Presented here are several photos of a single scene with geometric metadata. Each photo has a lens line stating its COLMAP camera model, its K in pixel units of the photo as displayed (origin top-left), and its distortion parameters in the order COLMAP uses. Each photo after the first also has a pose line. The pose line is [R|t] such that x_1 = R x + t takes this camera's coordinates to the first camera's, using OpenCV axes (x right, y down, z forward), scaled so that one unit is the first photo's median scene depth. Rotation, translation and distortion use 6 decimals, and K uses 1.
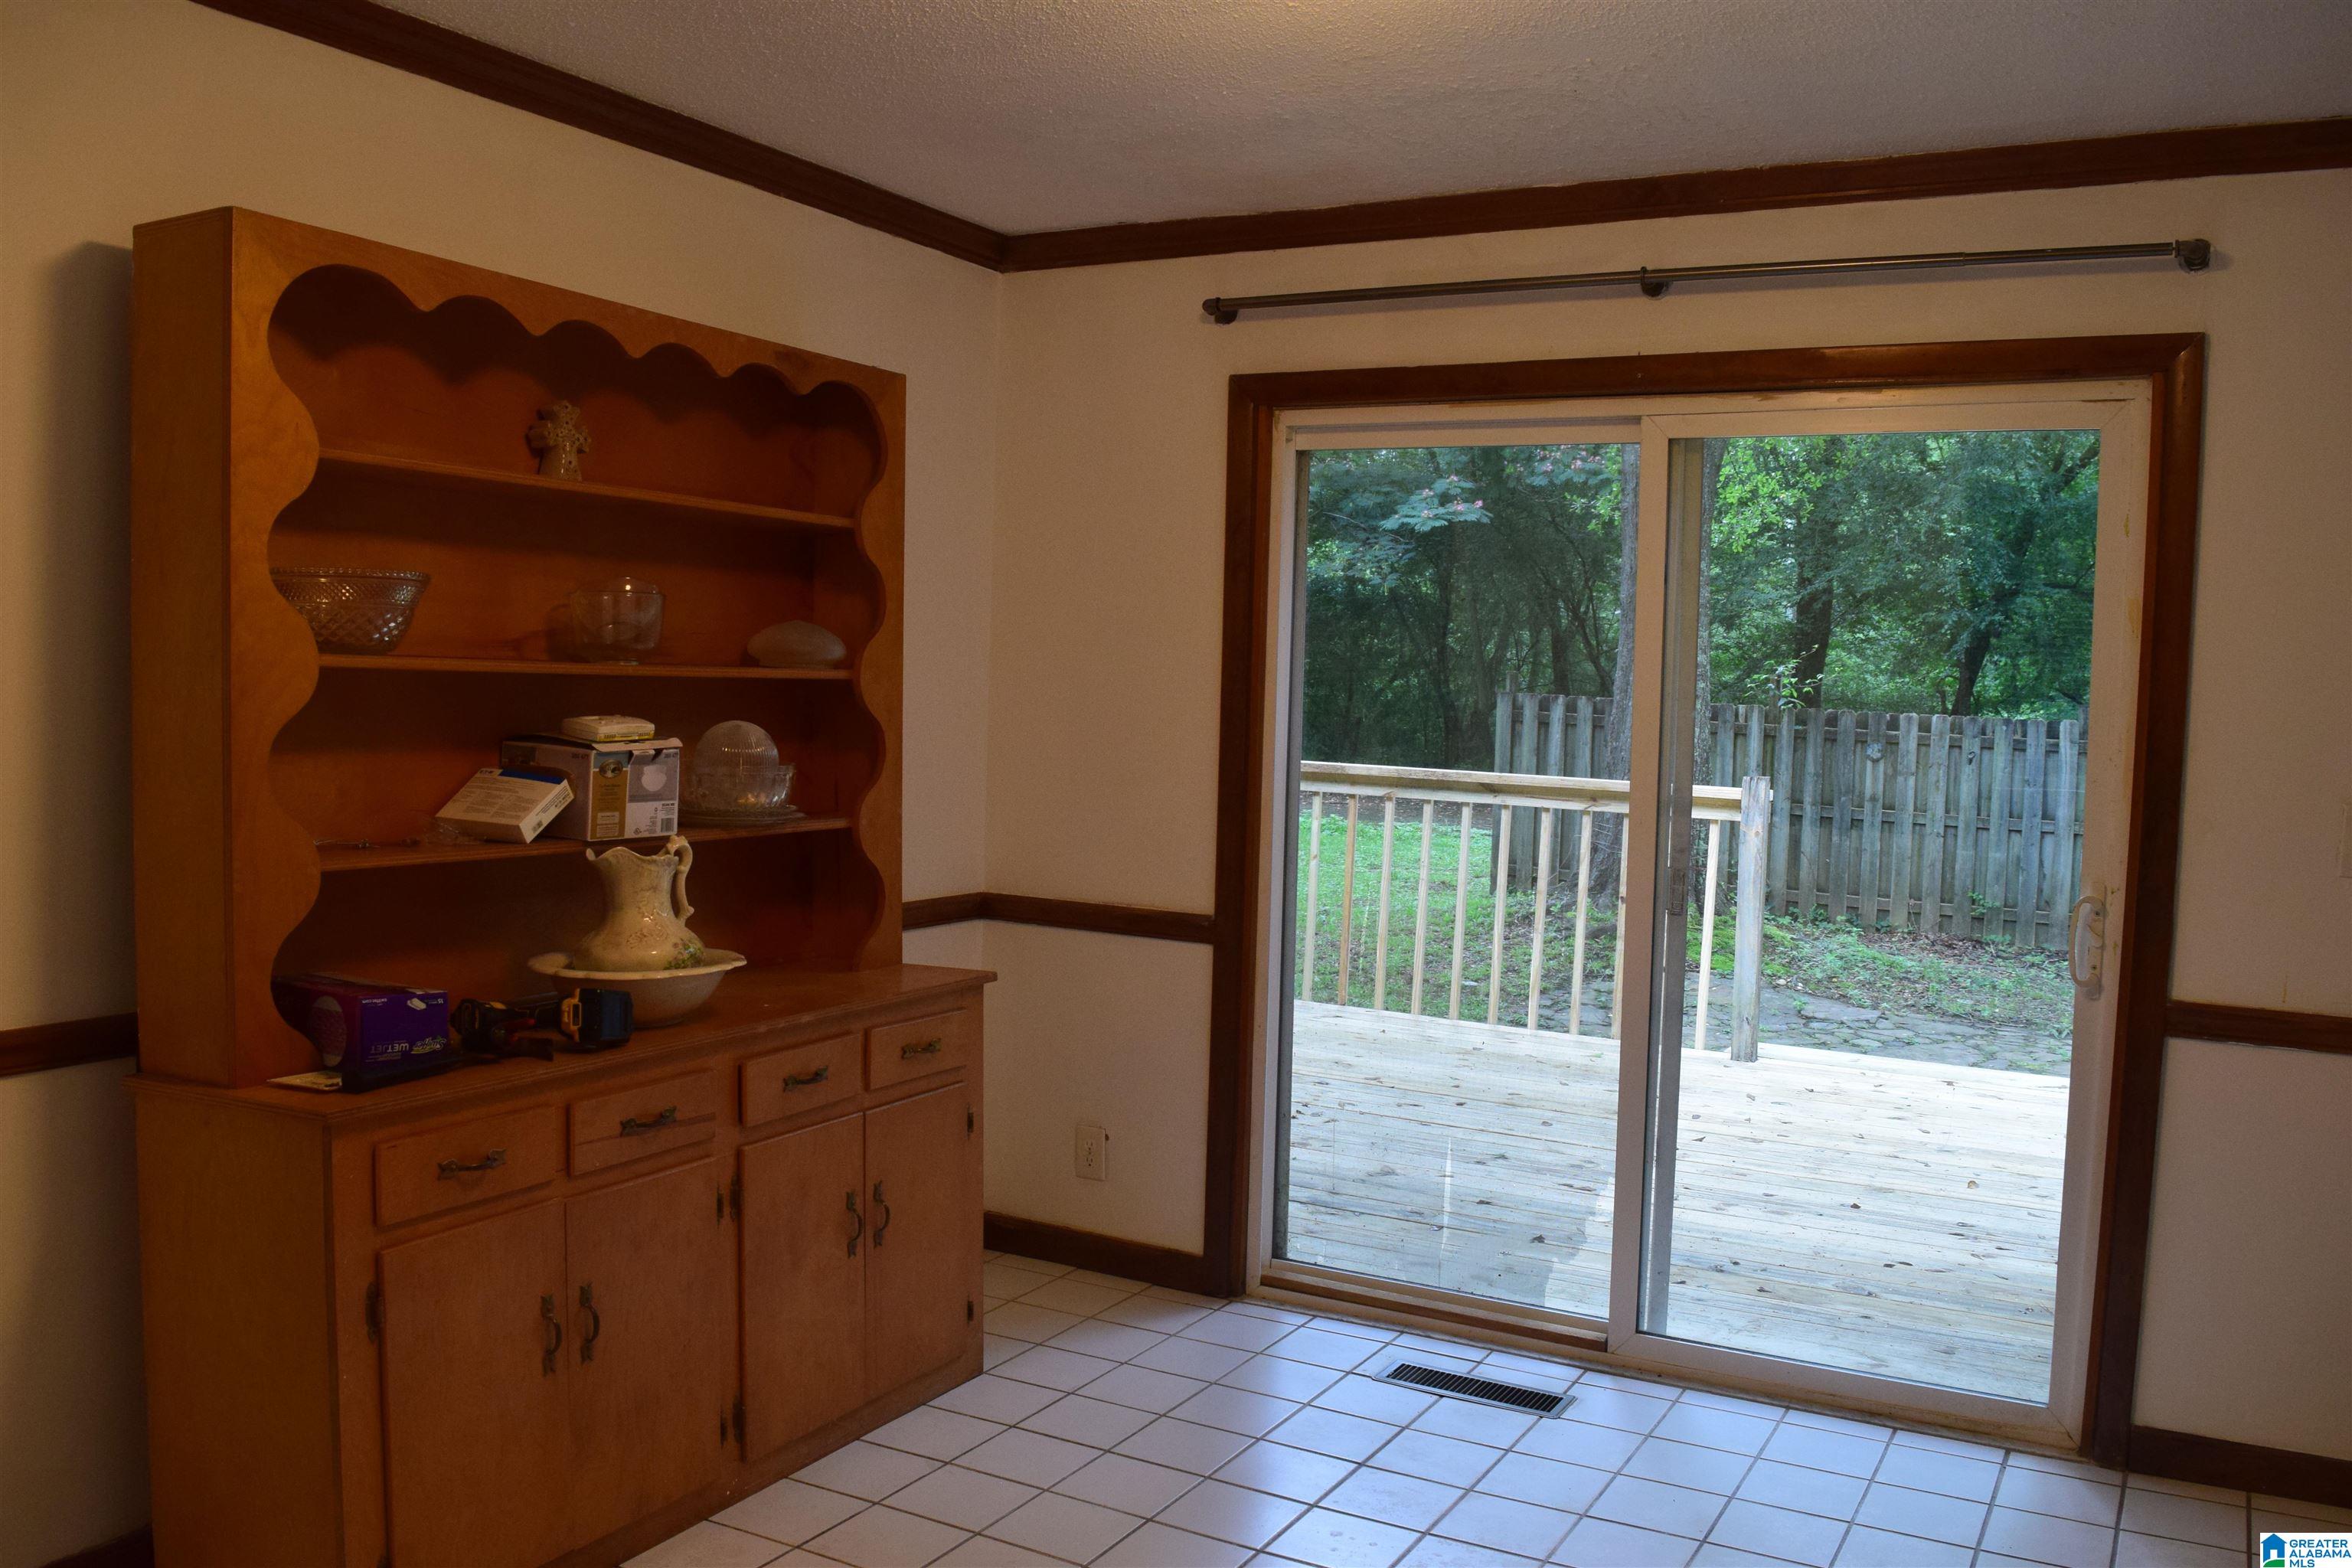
lens RADIAL K [[1948.3, 0, 1169.3], [0, 1948.3, 789.5], [0, 0, 1]] dist [-0.084686, 0.014888]
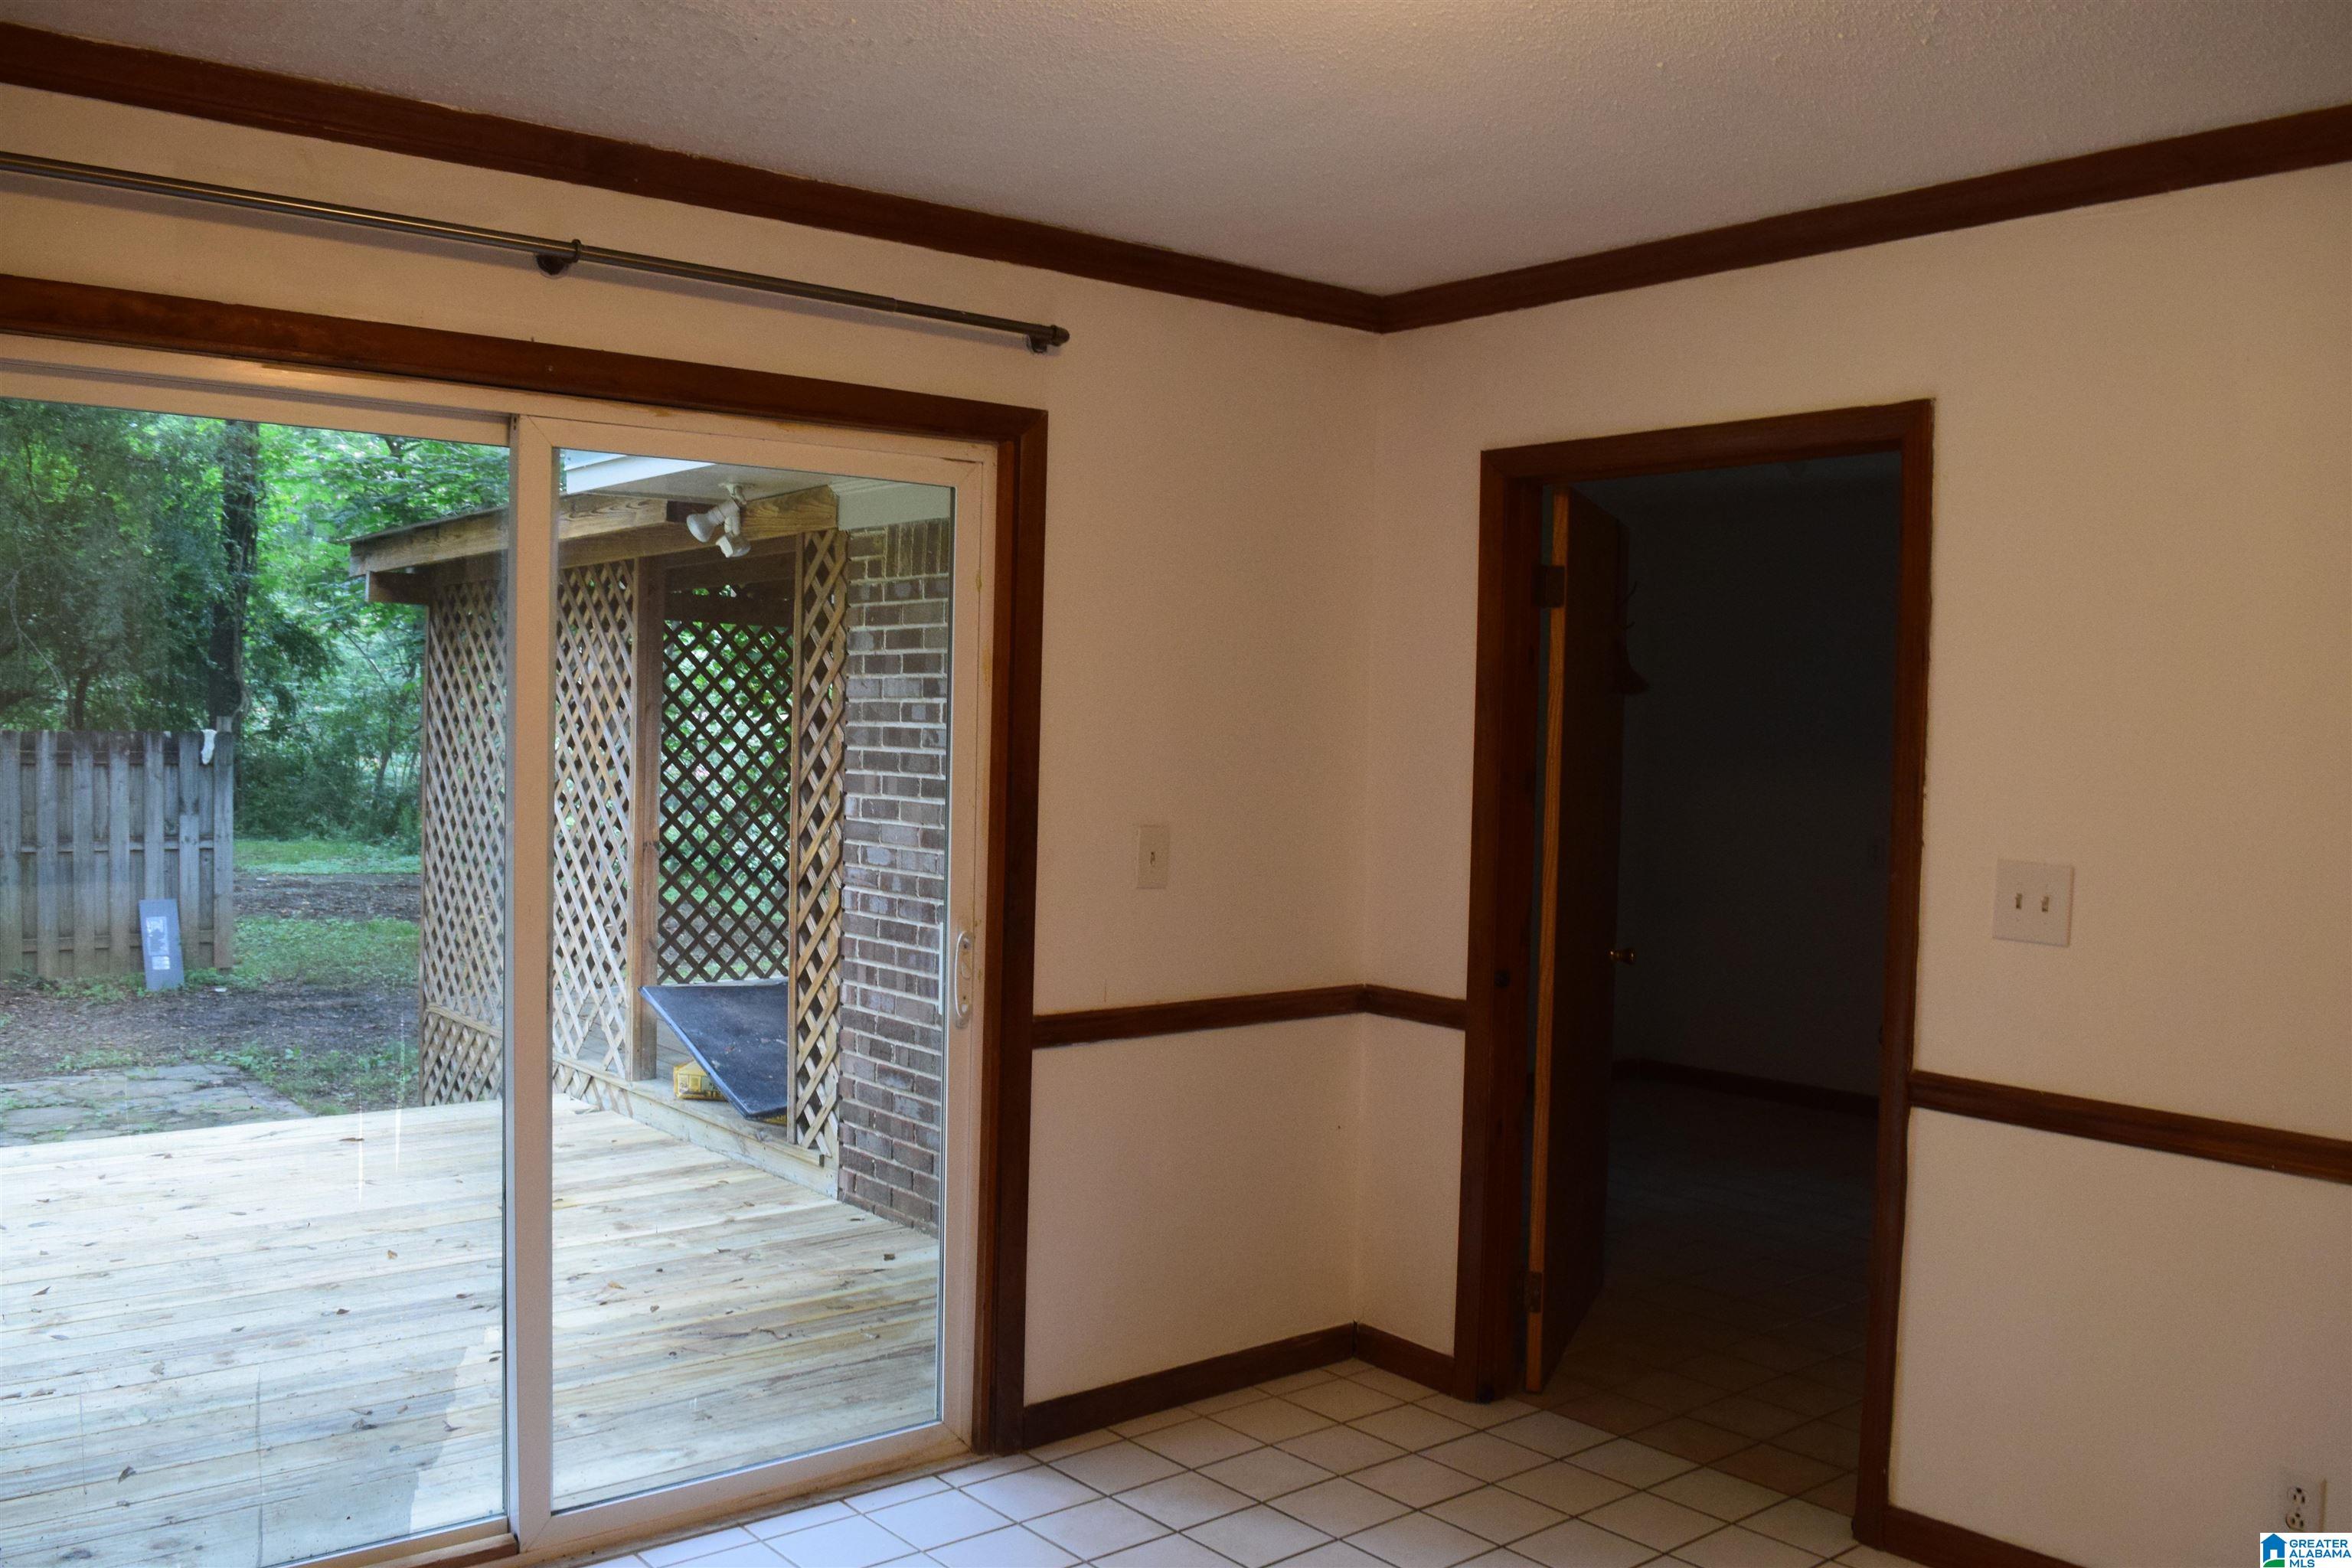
lens RADIAL K [[1948.3, 0, 1169.3], [0, 1948.3, 789.5], [0, 0, 1]] dist [-0.084686, 0.014888]
pose [[0.363392, -0.057314, 0.929872, -0.403273], [0.049353, 0.997889, 0.042220, -0.052872], [-0.930328, 0.030549, 0.365454, 0.428581]]
